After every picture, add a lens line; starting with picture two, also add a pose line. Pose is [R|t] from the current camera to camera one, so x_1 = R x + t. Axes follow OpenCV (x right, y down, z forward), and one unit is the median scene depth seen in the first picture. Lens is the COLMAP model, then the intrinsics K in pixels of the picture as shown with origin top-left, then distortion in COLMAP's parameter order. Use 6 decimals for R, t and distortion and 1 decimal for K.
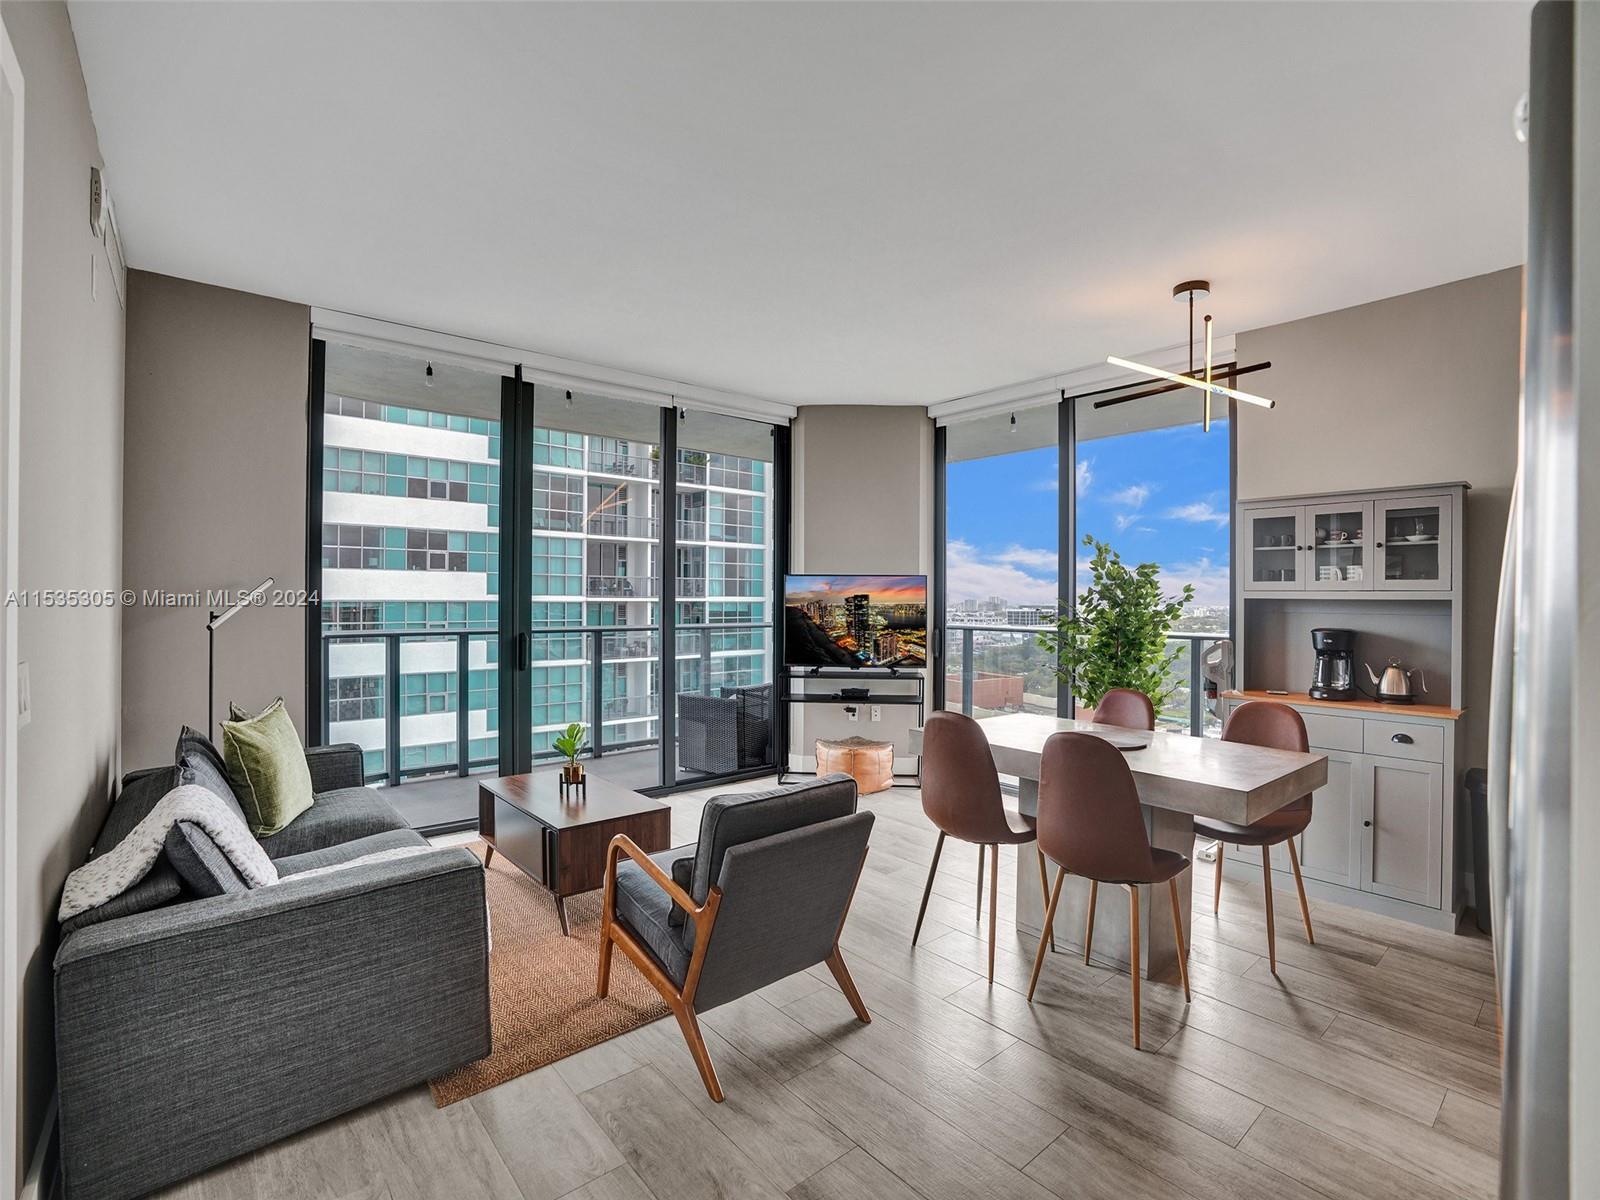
lens RADIAL K [[743.7, 0, 807.7], [0, 743.7, 593.6], [0, 0, 1]] dist [-0.067708, 0.024540]
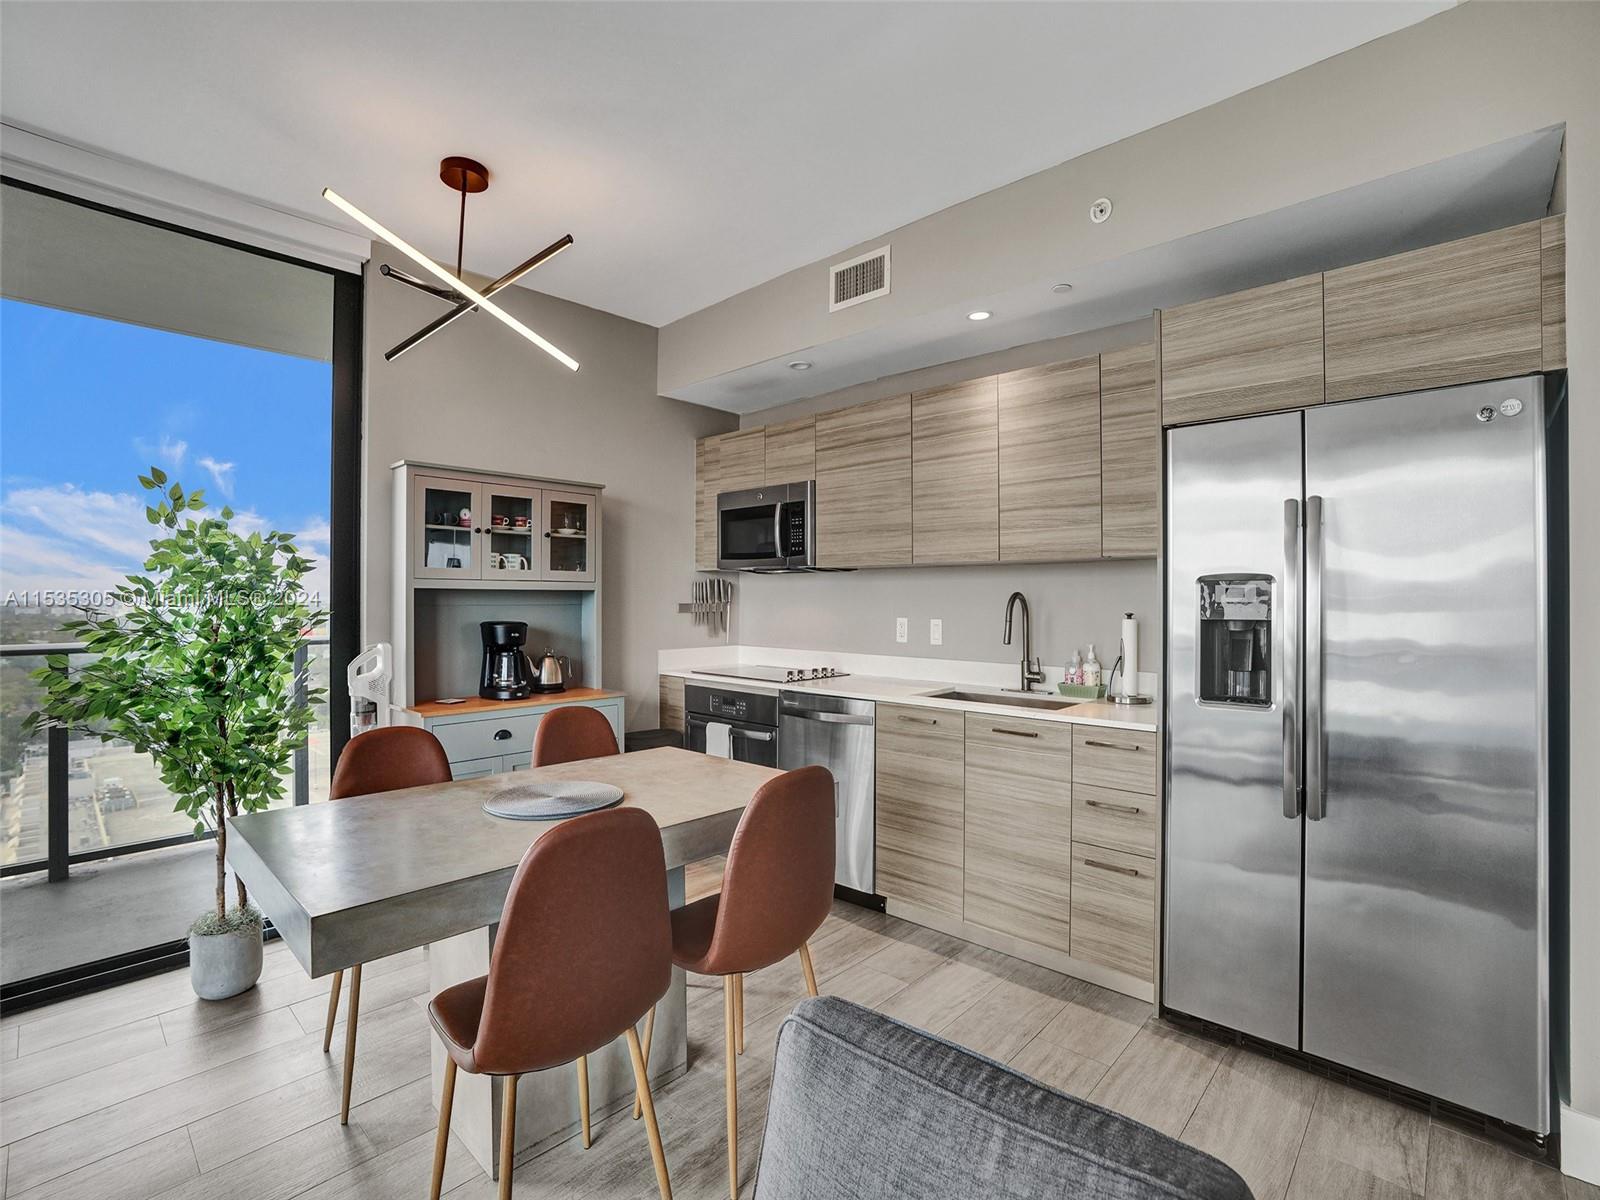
lens RADIAL K [[744.3, 0, 804.7], [0, 744.3, 594.1], [0, 0, 1]] dist [-0.065382, 0.024837]
pose [[-0.117737, -0.005698, 0.993029, -0.252433], [-0.005917, 0.999970, 0.005037, 0.006658], [-0.993027, -0.005283, -0.117767, 0.757032]]
